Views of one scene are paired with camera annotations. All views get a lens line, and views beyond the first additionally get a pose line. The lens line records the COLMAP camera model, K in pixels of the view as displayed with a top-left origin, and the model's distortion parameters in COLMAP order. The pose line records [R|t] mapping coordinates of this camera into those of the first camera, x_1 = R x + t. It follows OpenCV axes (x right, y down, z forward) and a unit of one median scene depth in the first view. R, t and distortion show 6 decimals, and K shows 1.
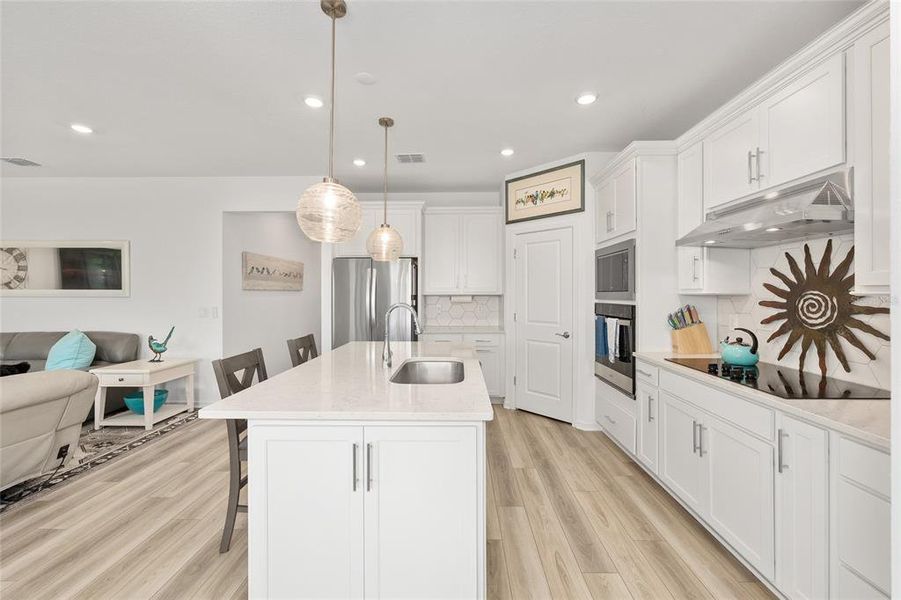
lens RADIAL K [[363.3, 0, 450.6], [0, 363.3, 291.3], [0, 0, 1]] dist [-0.003120, -0.000154]
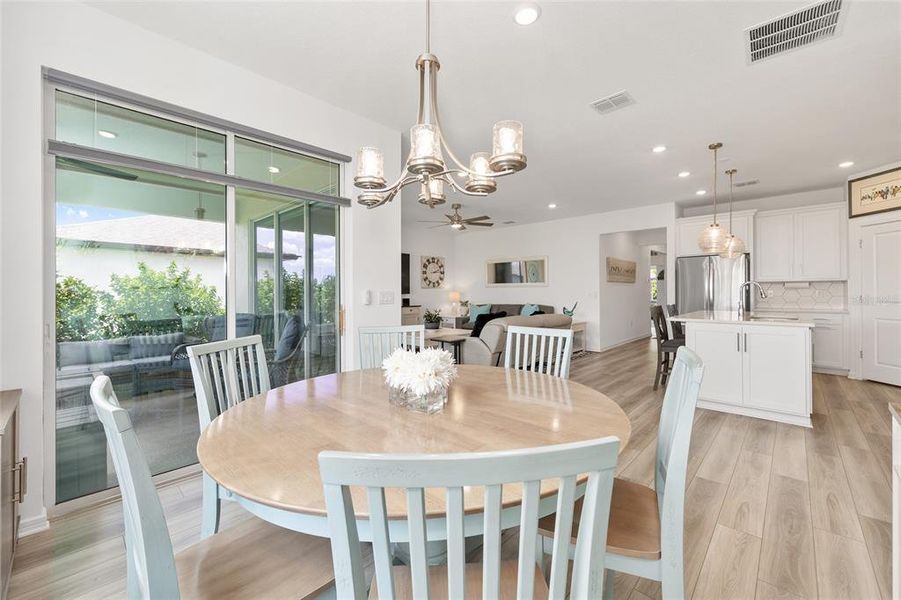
lens RADIAL K [[363.3, 0, 444.8], [0, 363.3, 292.6], [0, 0, 1]] dist [-0.003120, -0.000154]
pose [[0.737946, -0.004561, -0.674845, -0.025747], [0.011372, 0.999919, 0.005677, 0.036632], [0.674764, -0.011864, 0.737938, -0.864459]]
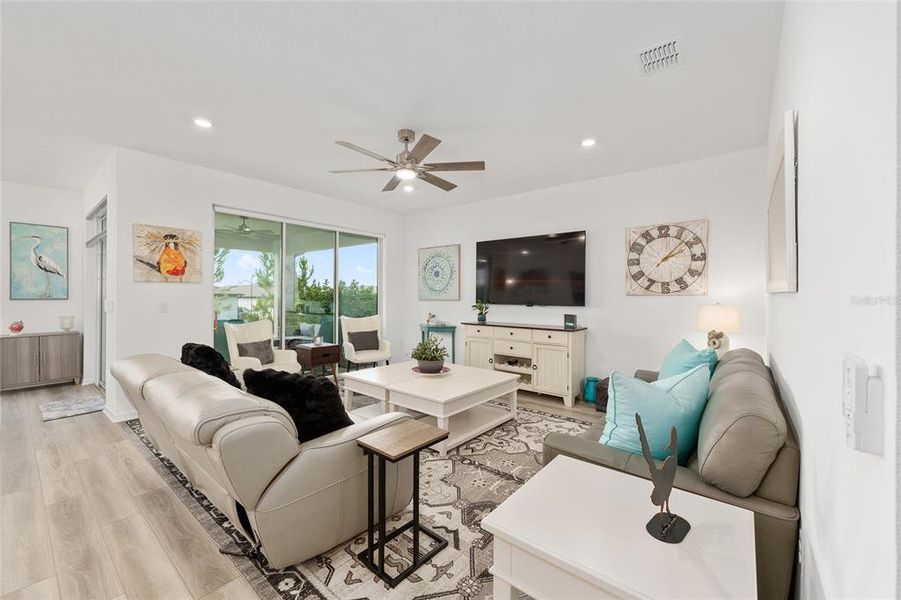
lens RADIAL K [[363.3, 0, 457.3], [0, 363.3, 298.0], [0, 0, 1]] dist [-0.003120, -0.000154]
pose [[-0.606184, -0.000940, -0.795324, -0.547617], [-0.001547, 0.999999, -0.000002, 0.027438], [0.795323, 0.001229, -0.606184, 1.178711]]
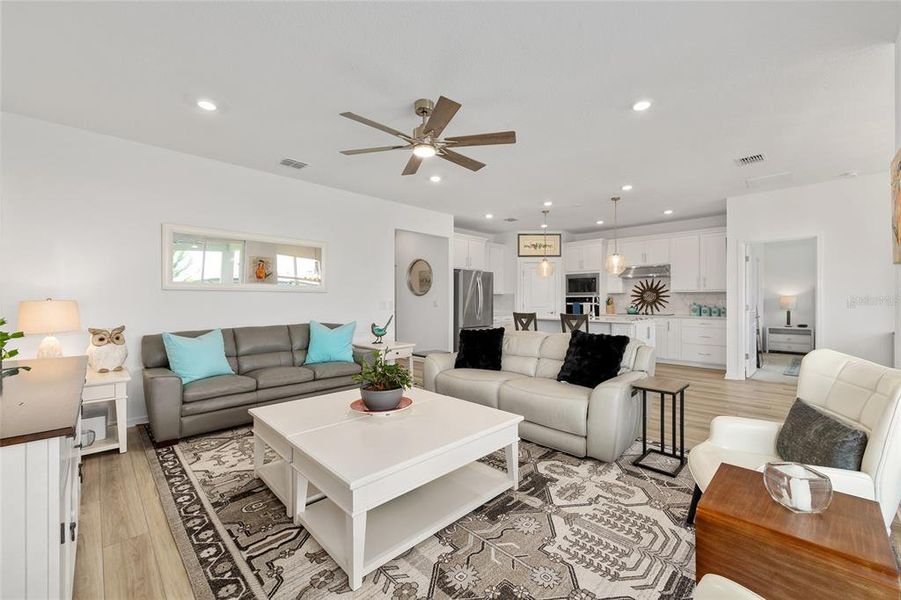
lens RADIAL K [[363.3, 0, 454.0], [0, 363.3, 297.0], [0, 0, 1]] dist [-0.003120, -0.000154]
pose [[0.690260, 0.004337, 0.723549, -1.734844], [-0.003480, 0.999990, -0.002674, 0.037943], [-0.723553, -0.000672, 0.690268, -0.080927]]
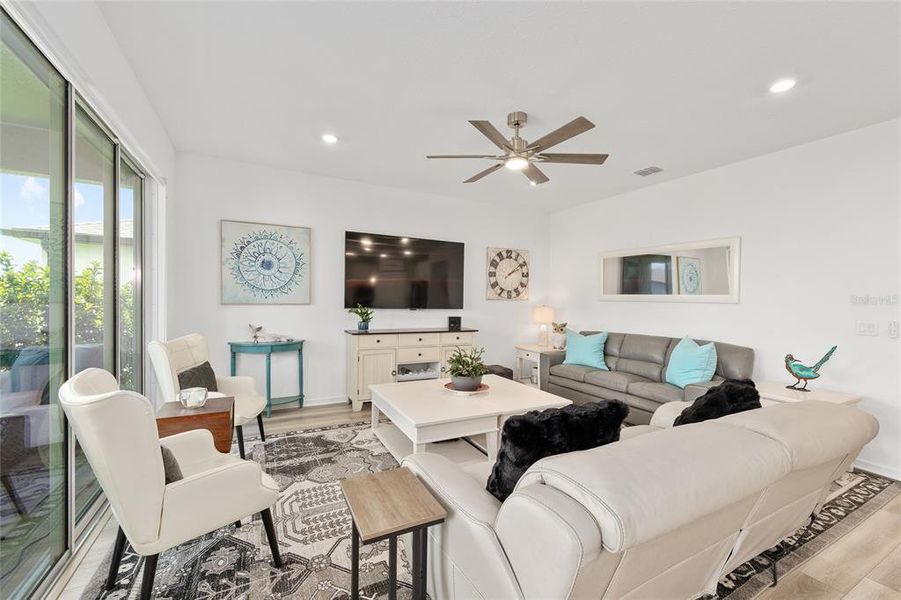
lens RADIAL K [[363.3, 0, 451.1], [0, 363.3, 304.9], [0, 0, 1]] dist [-0.003120, -0.000154]
pose [[0.489730, 0.021683, -0.871604, -0.574286], [-0.009938, 0.999765, 0.019287, 0.011635], [0.871817, -0.000784, 0.489830, 0.001293]]
